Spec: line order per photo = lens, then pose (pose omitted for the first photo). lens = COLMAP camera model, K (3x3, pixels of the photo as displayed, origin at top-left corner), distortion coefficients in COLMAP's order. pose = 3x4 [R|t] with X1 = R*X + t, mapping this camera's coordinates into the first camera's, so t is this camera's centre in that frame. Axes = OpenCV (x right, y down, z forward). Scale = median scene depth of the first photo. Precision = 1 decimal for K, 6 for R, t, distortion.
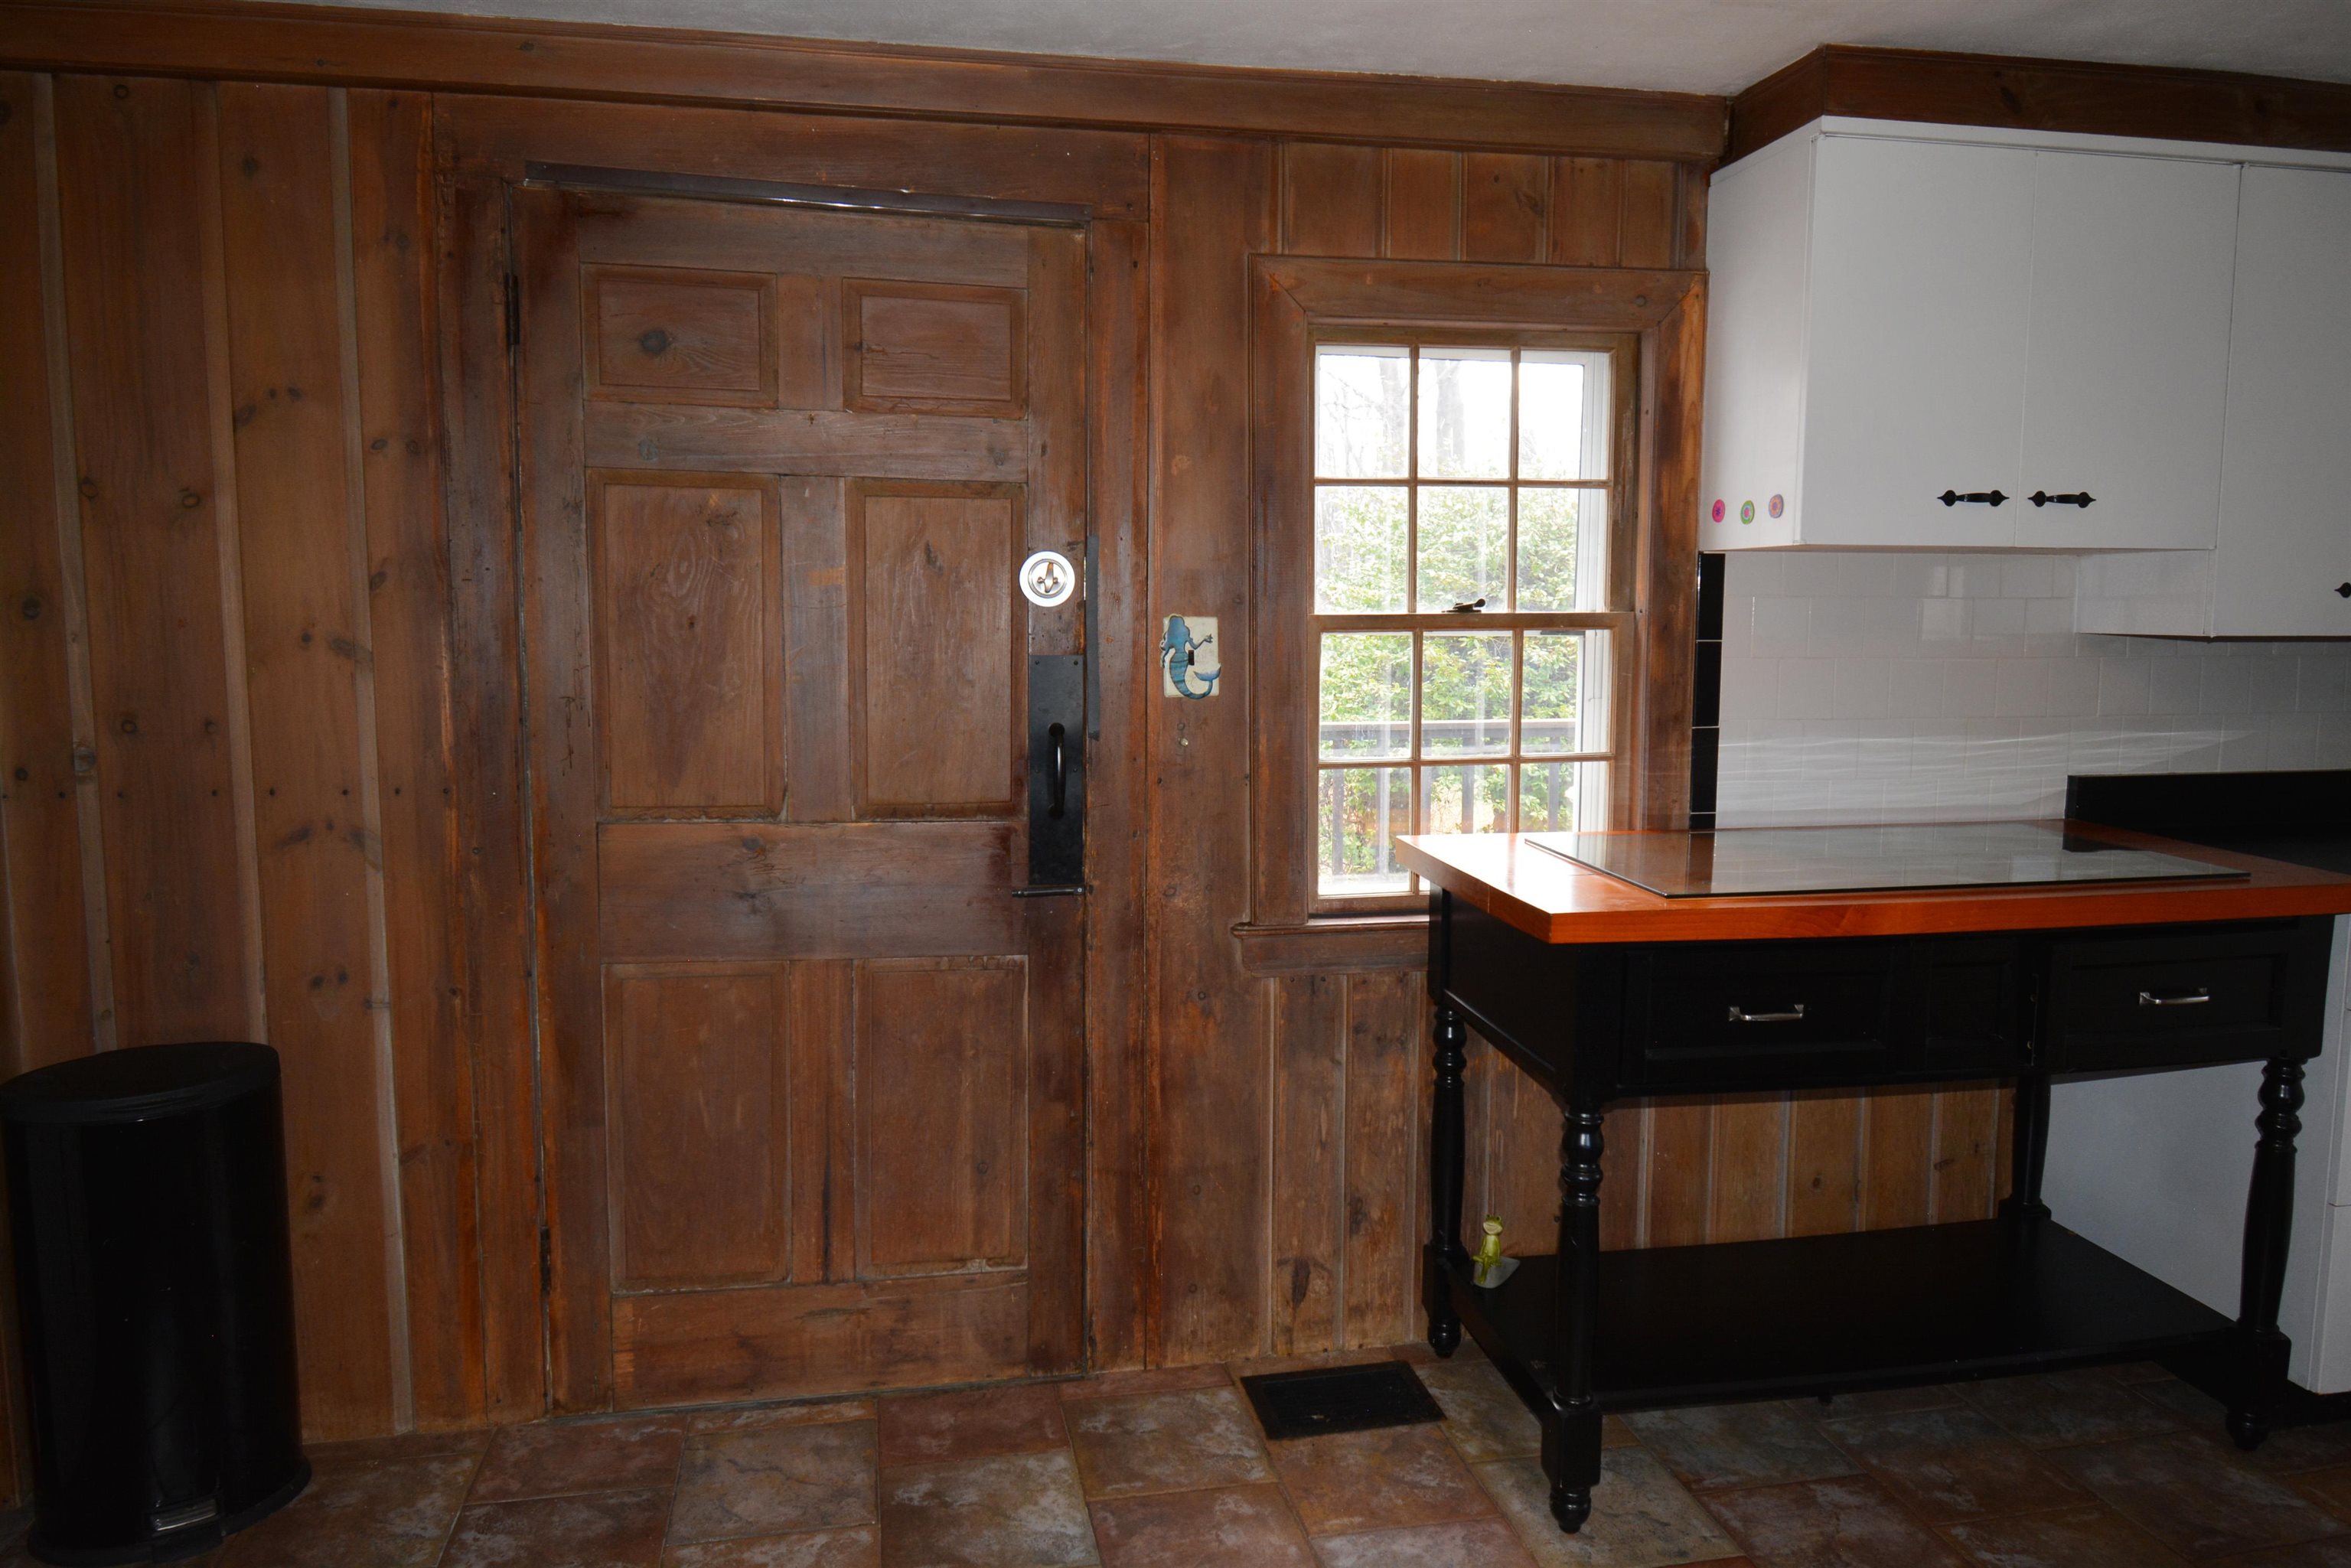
lens RADIAL K [[1590.4, 0, 1175.6], [0, 1590.4, 786.1], [0, 0, 1]] dist [0.008030, -0.003606]
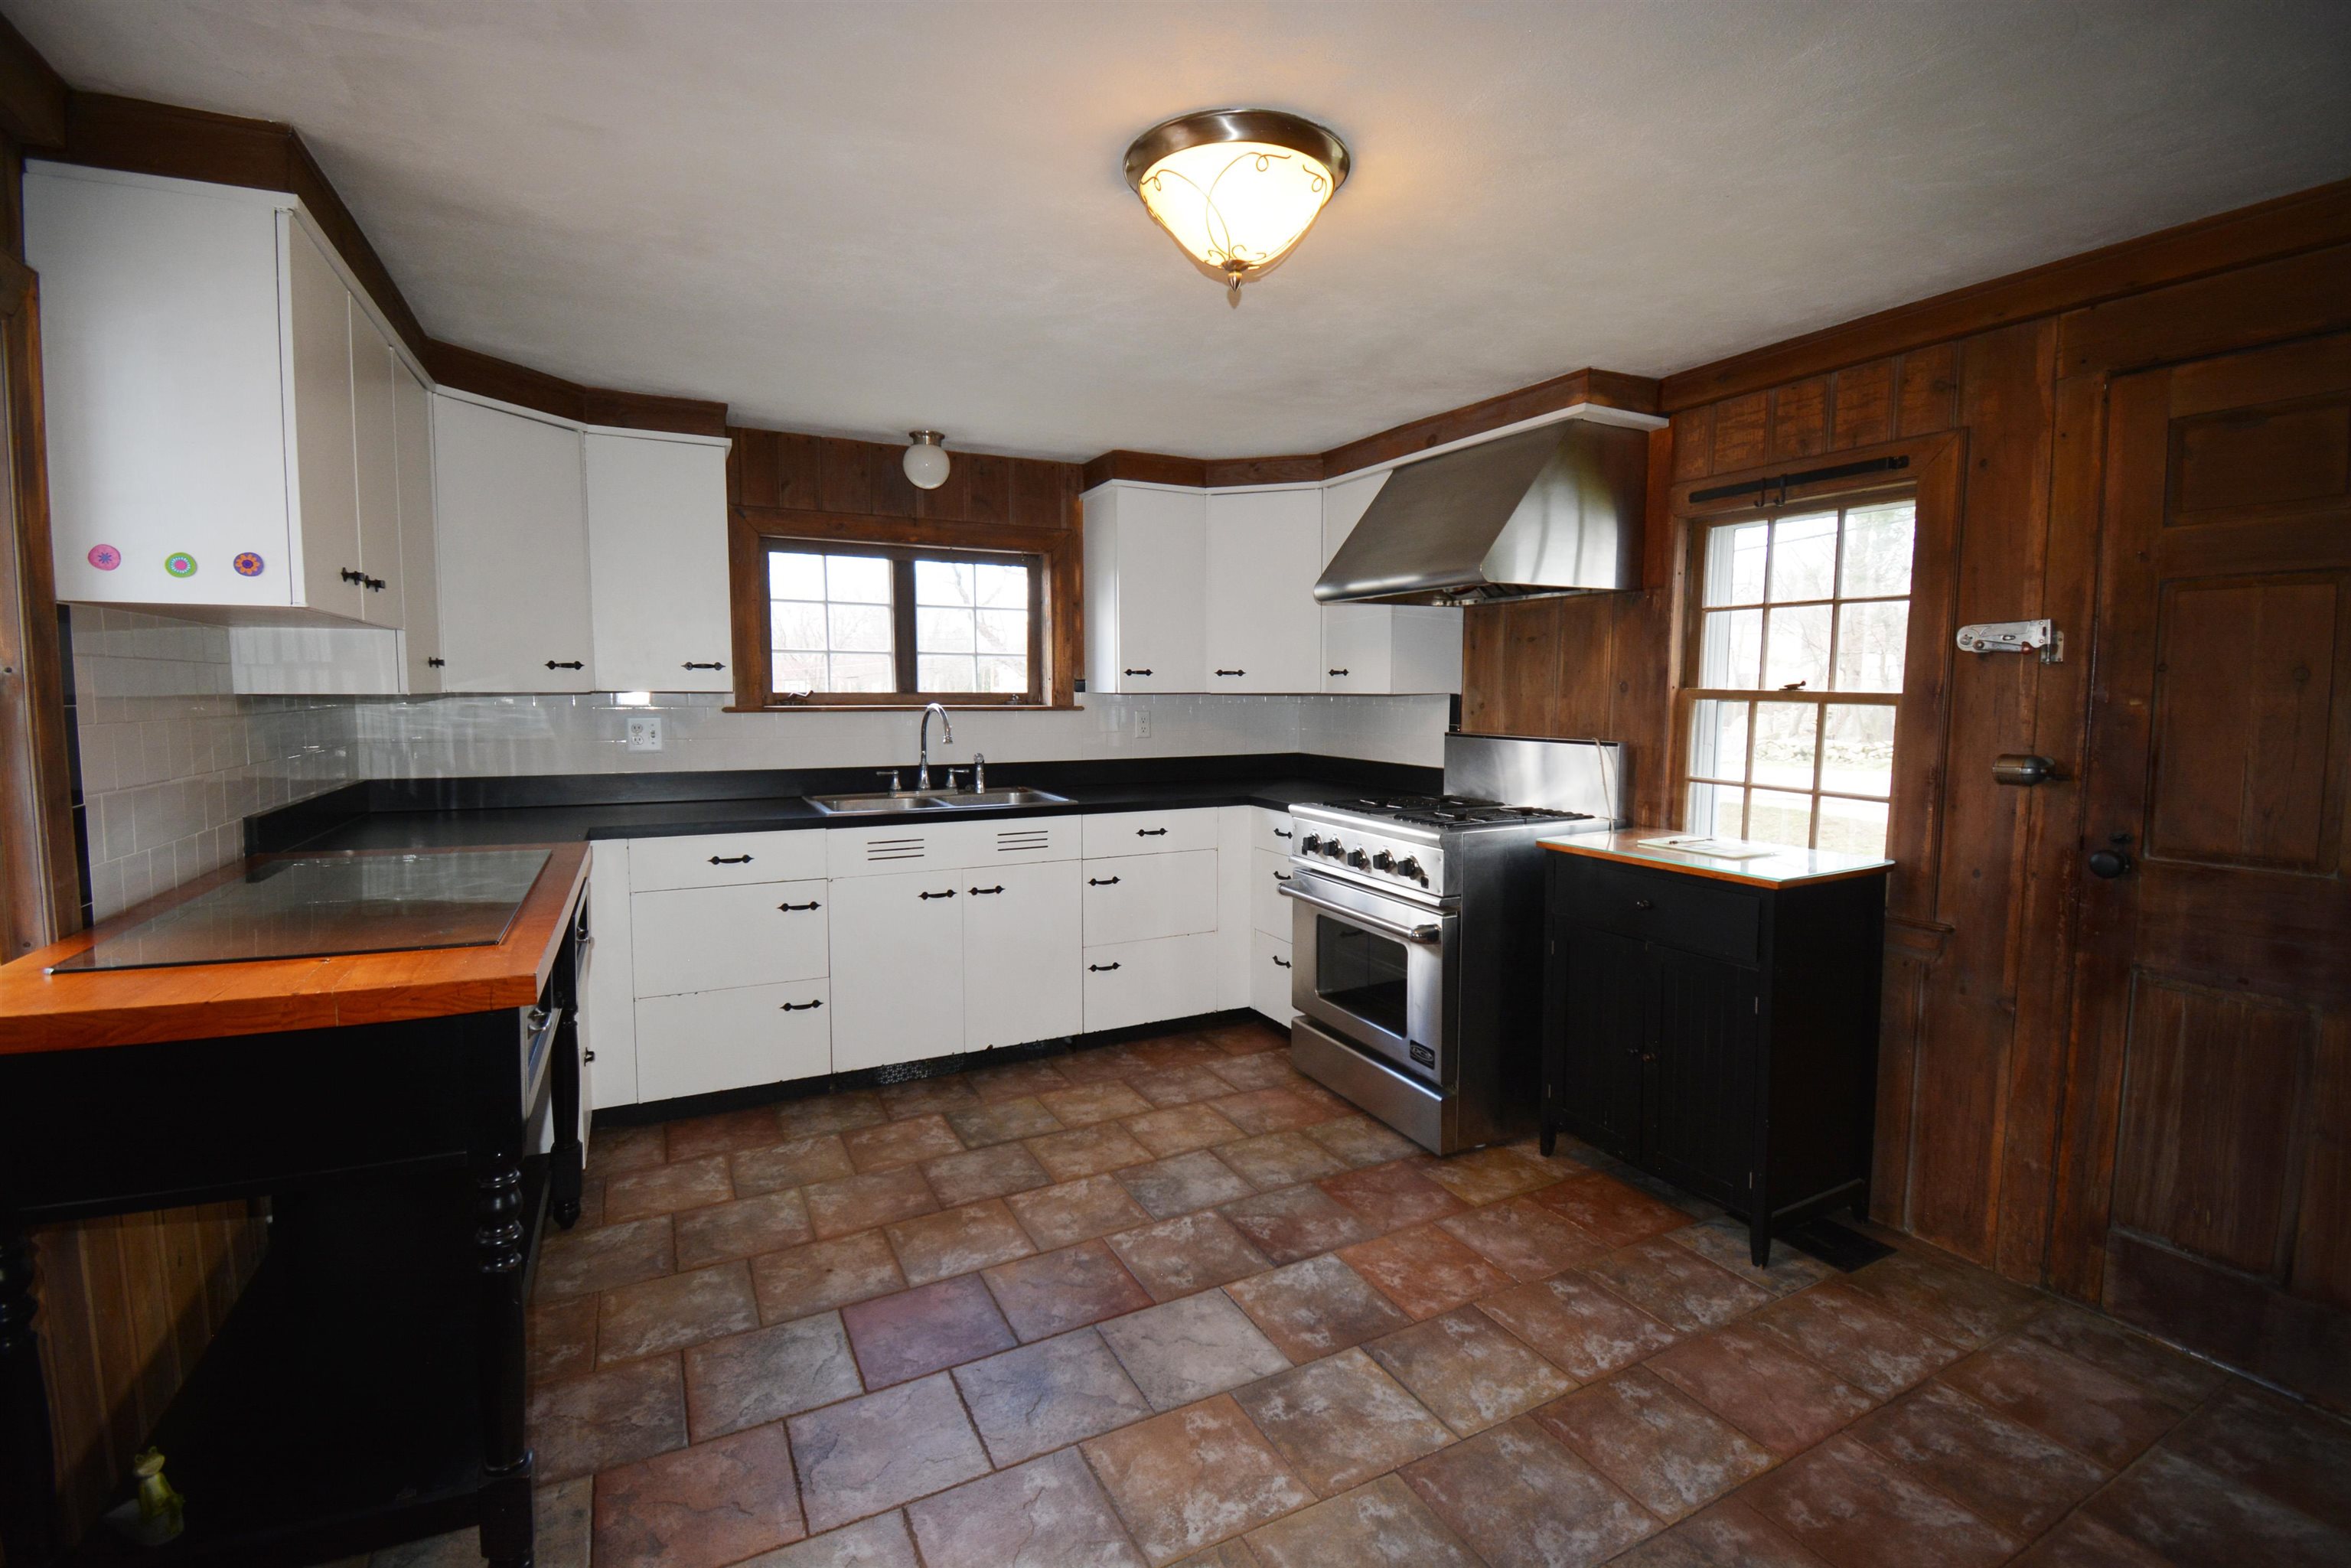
lens RADIAL K [[1039.3, 0, 1188.7], [0, 1039.3, 784.0], [0, 0, 1]] dist [0.006845, -0.018742]
pose [[-0.277211, -0.087816, 0.956788, -0.376372], [0.101882, 0.987514, 0.120154, -0.056804], [-0.955392, 0.130788, -0.264803, 0.600244]]
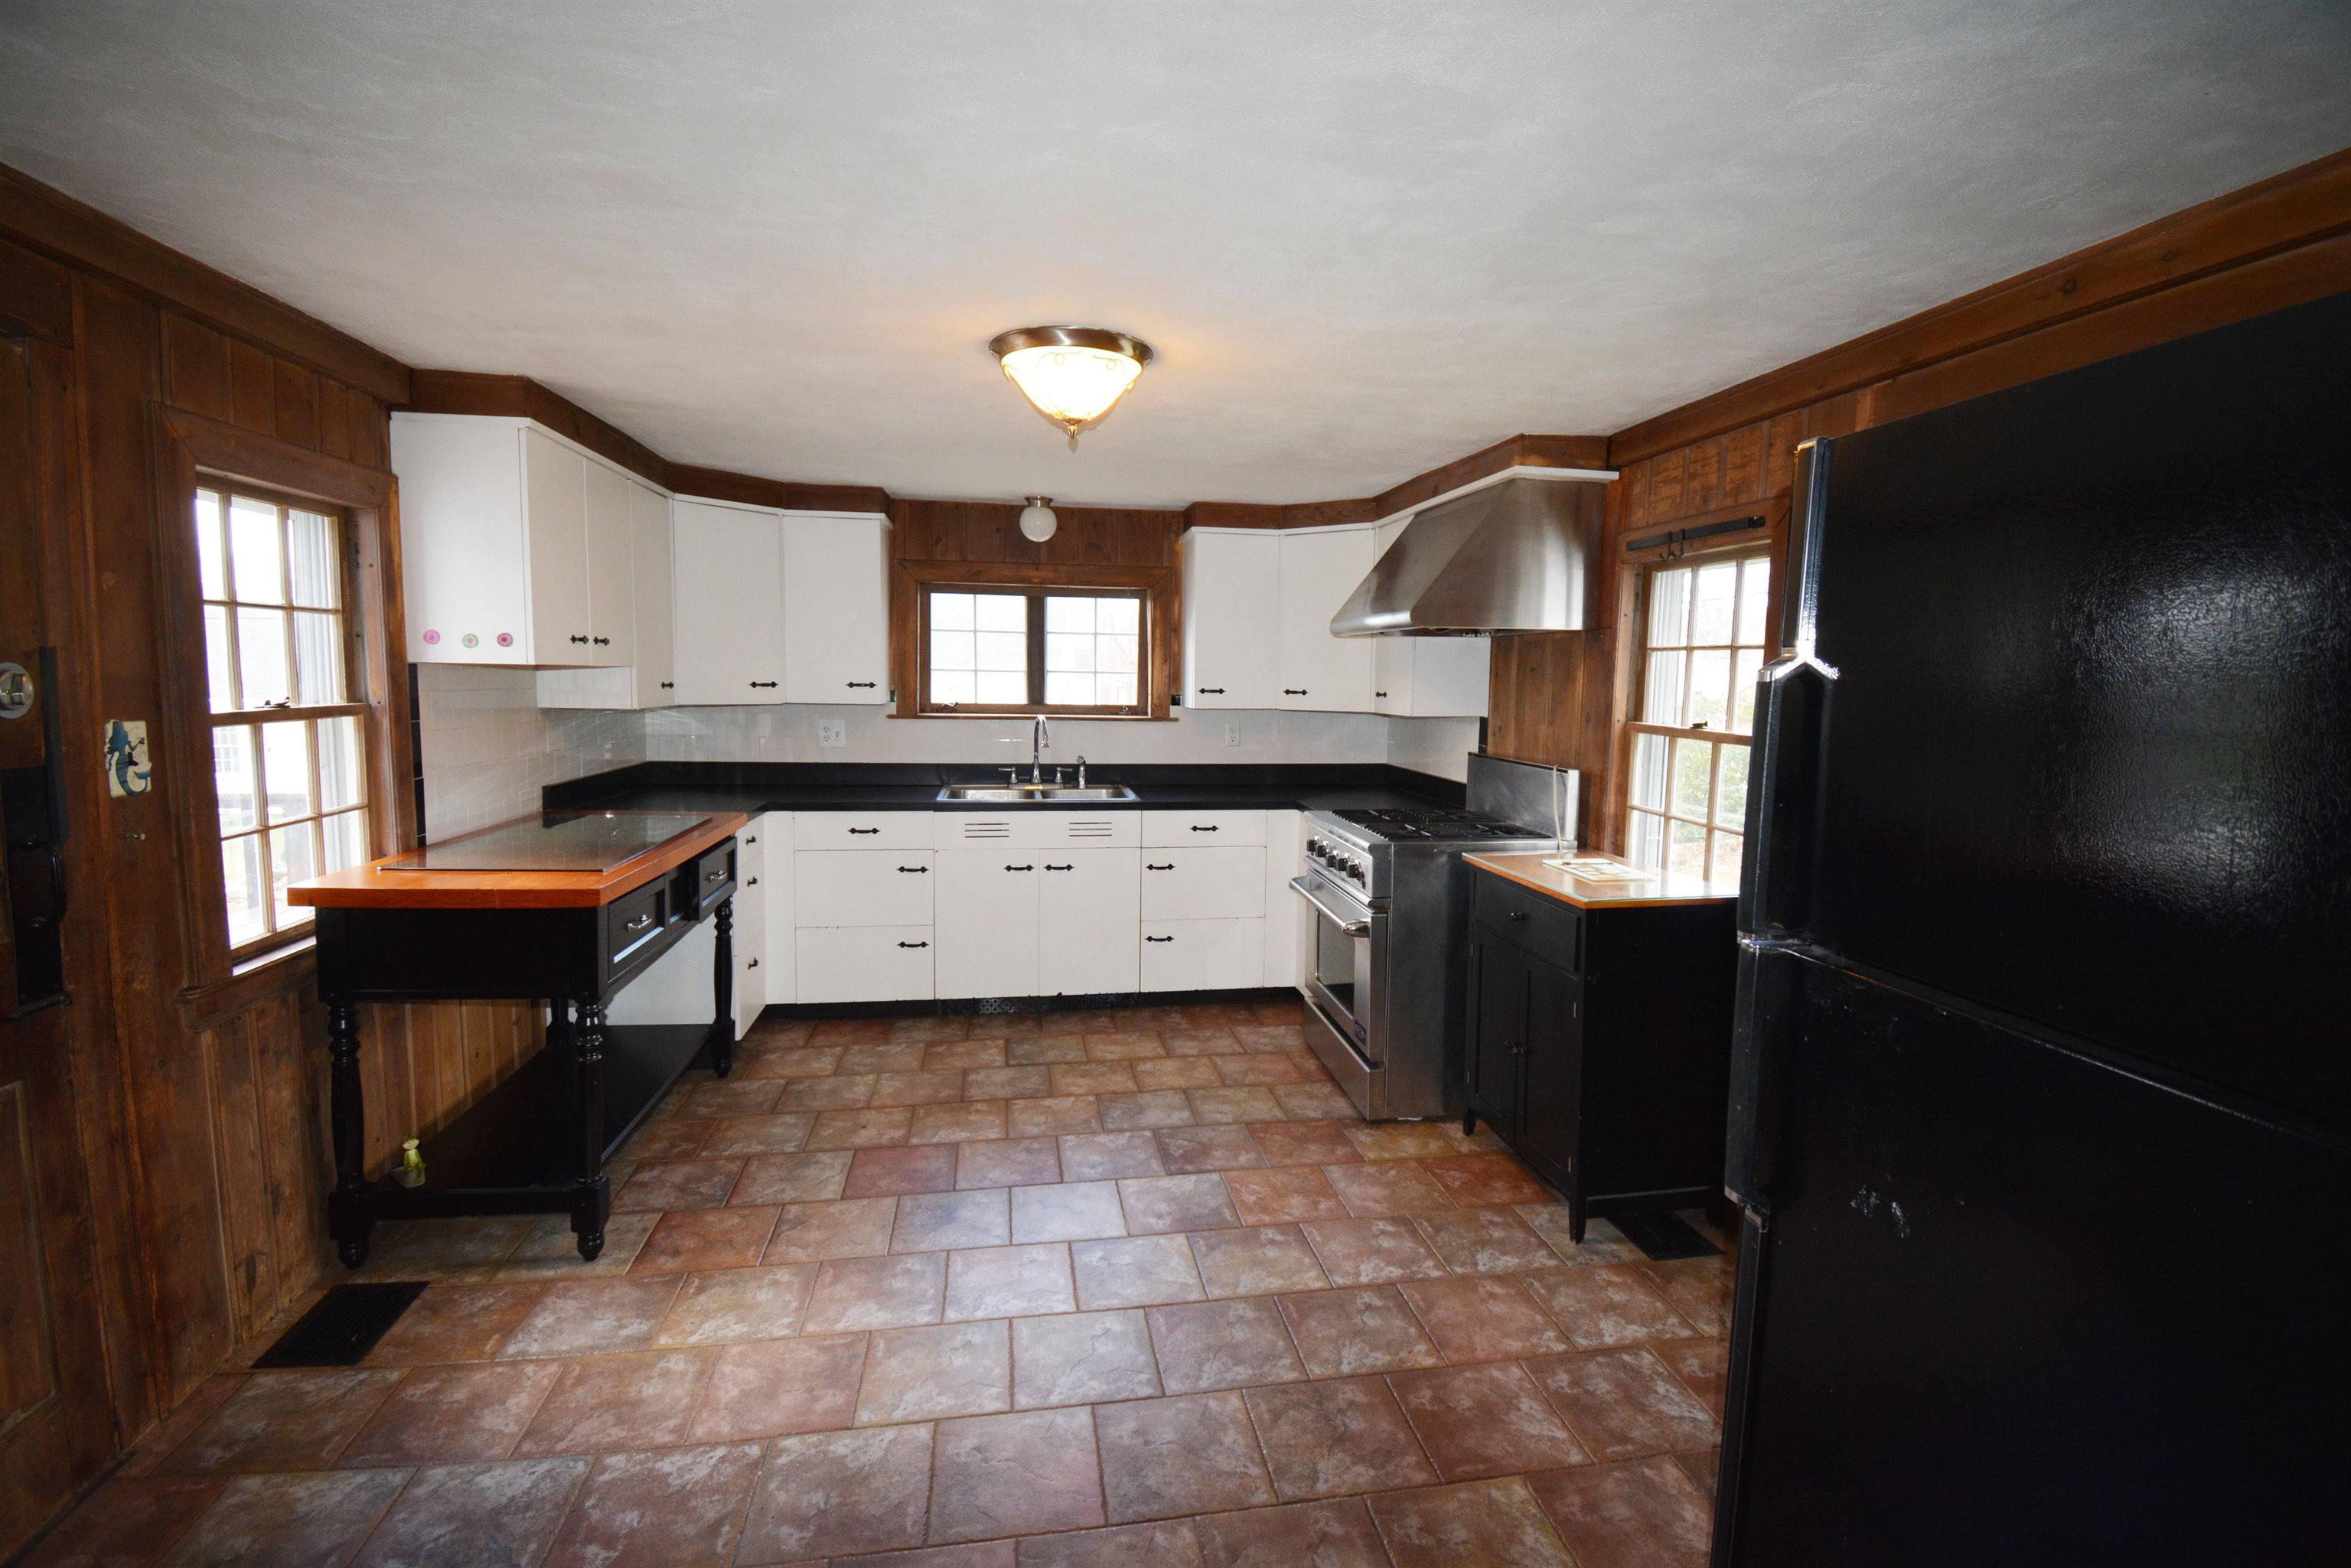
lens RADIAL K [[1039.3, 0, 1189.5], [0, 1039.3, 788.3], [0, 0, 1]] dist [0.006845, -0.018742]
pose [[0.024874, -0.105994, 0.994056, -0.655724], [0.092525, 0.990339, 0.103283, -0.065035], [-0.995400, 0.089405, 0.034441, 0.254418]]
